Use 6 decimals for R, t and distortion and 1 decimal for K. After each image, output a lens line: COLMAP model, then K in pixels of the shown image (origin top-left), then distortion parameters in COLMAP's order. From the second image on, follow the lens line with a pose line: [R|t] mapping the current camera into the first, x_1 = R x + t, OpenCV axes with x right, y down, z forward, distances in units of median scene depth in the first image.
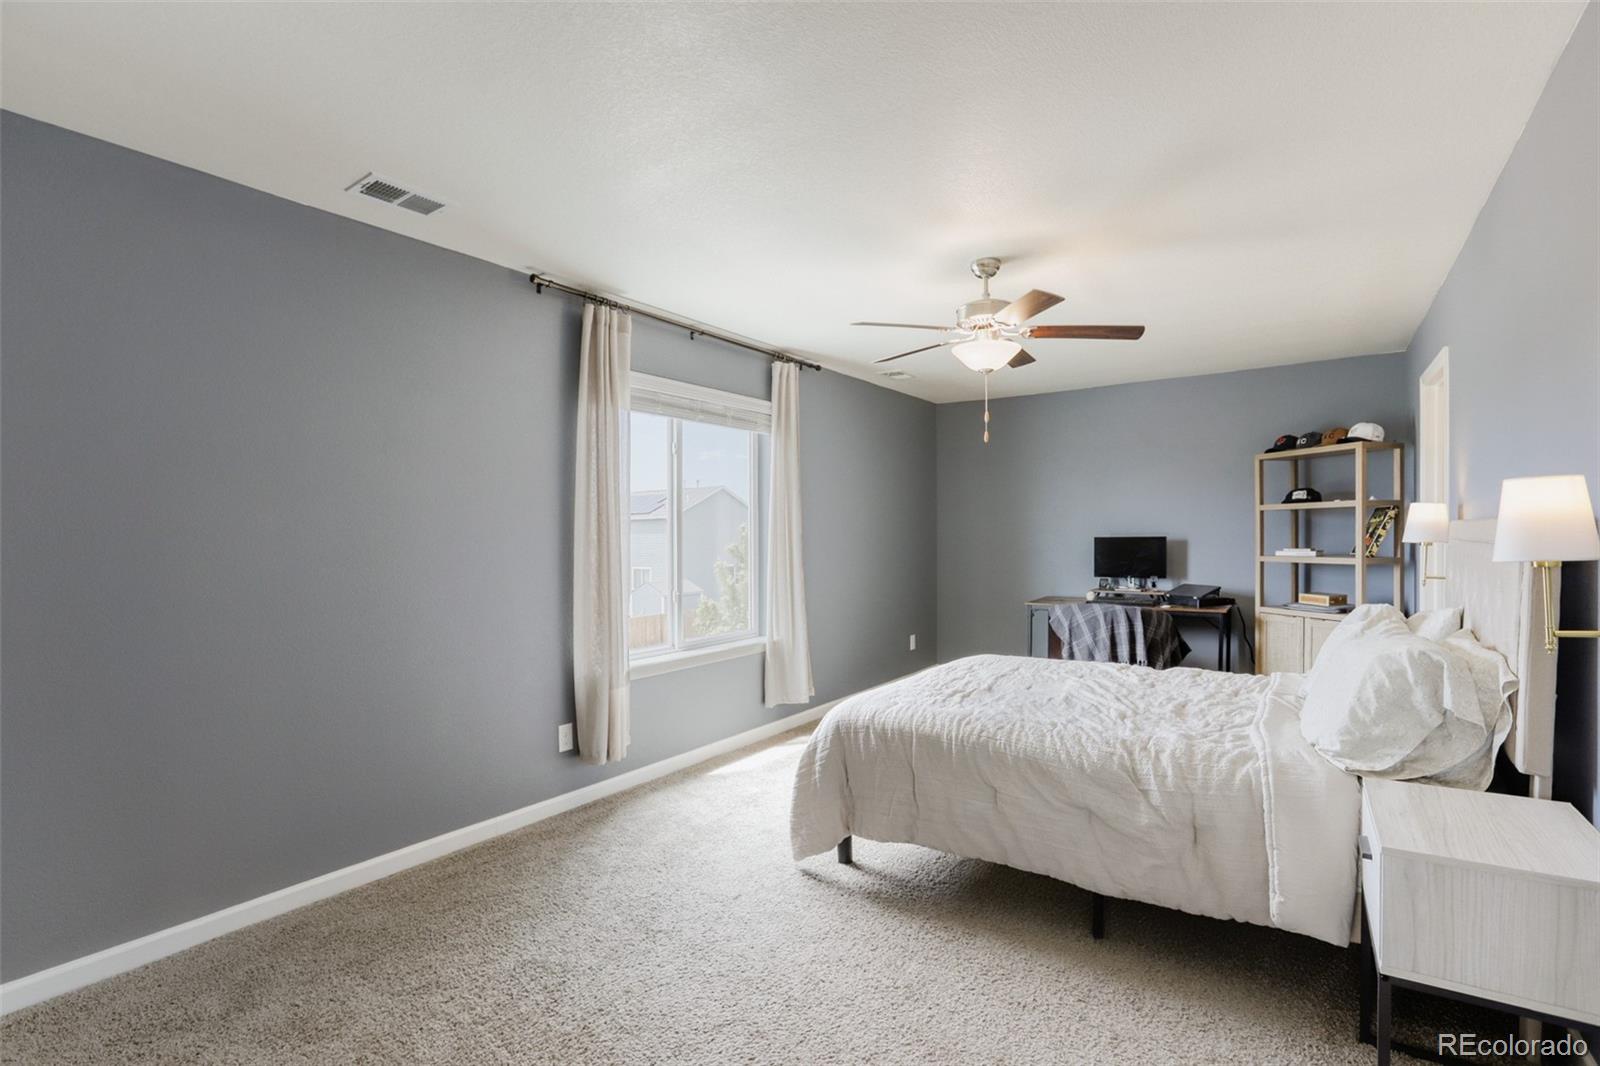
lens RADIAL K [[753.5, 0, 801.2], [0, 753.5, 519.2], [0, 0, 1]] dist [-0.038748, 0.033231]
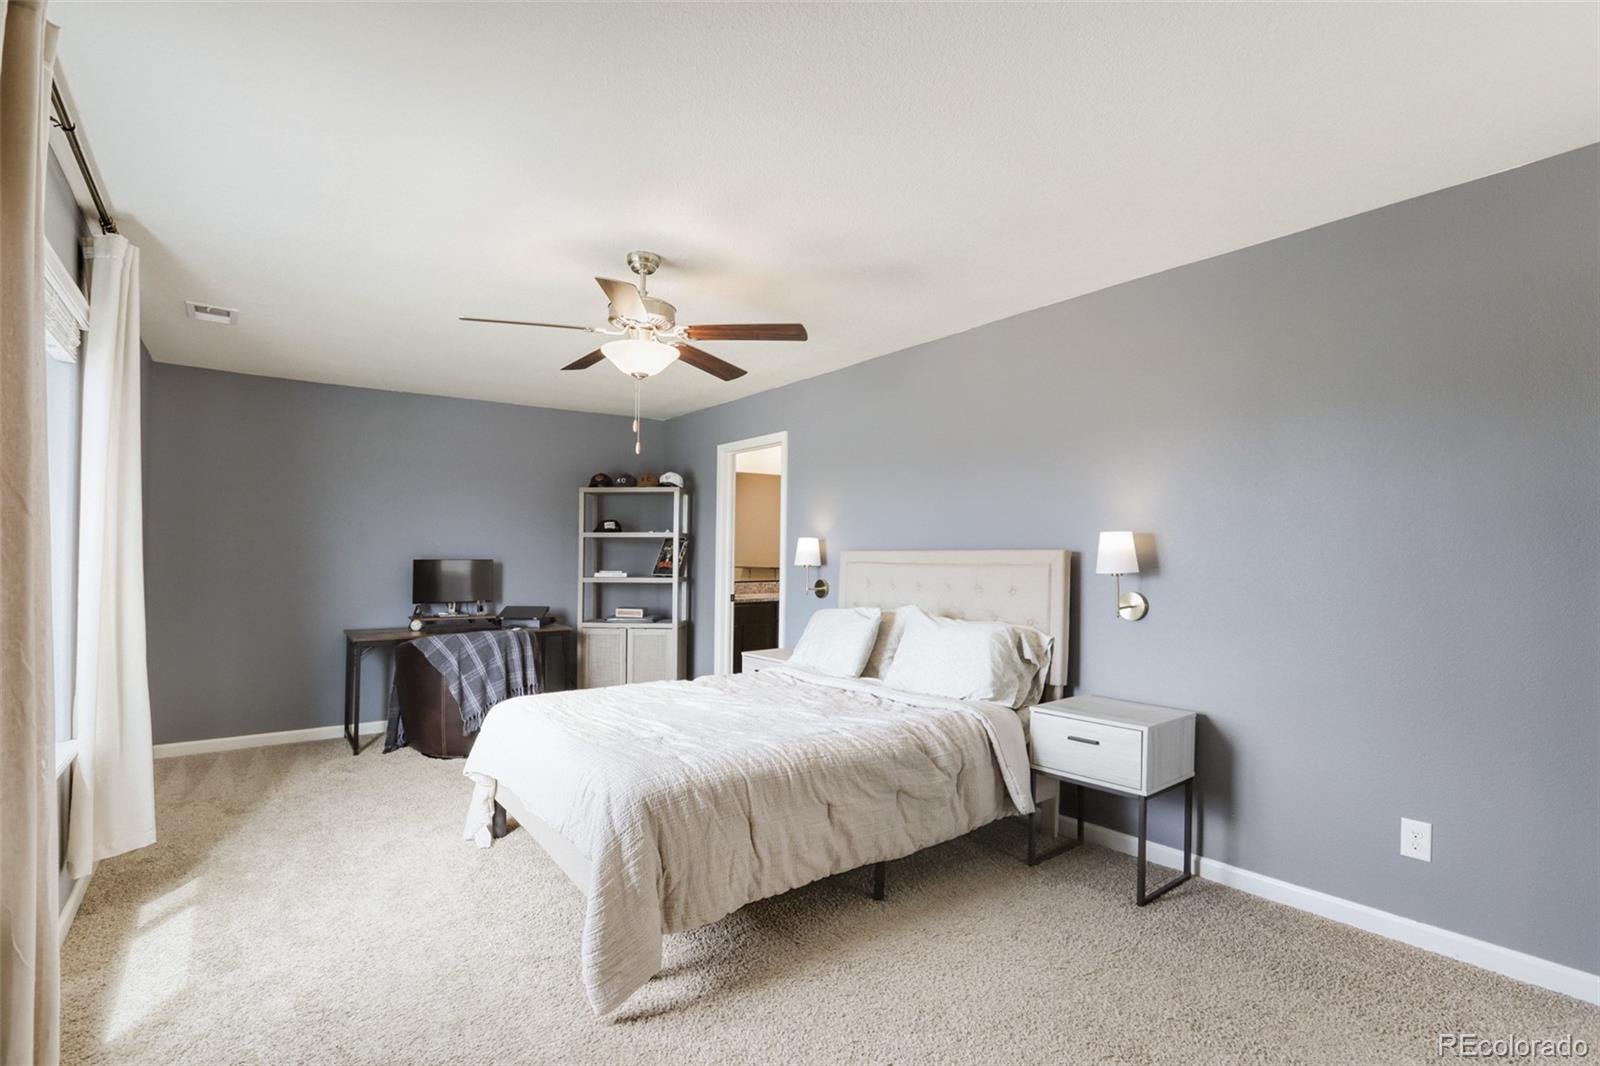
lens RADIAL K [[740.4, 0, 800.0], [0, 740.4, 533.0], [0, 0, 1]] dist [-0.064272, 0.031223]
pose [[0.321292, 0.042887, 0.946008, -0.382158], [-0.028823, 0.998954, -0.035499, 0.013994], [-0.946541, -0.015861, 0.322192, 0.383977]]
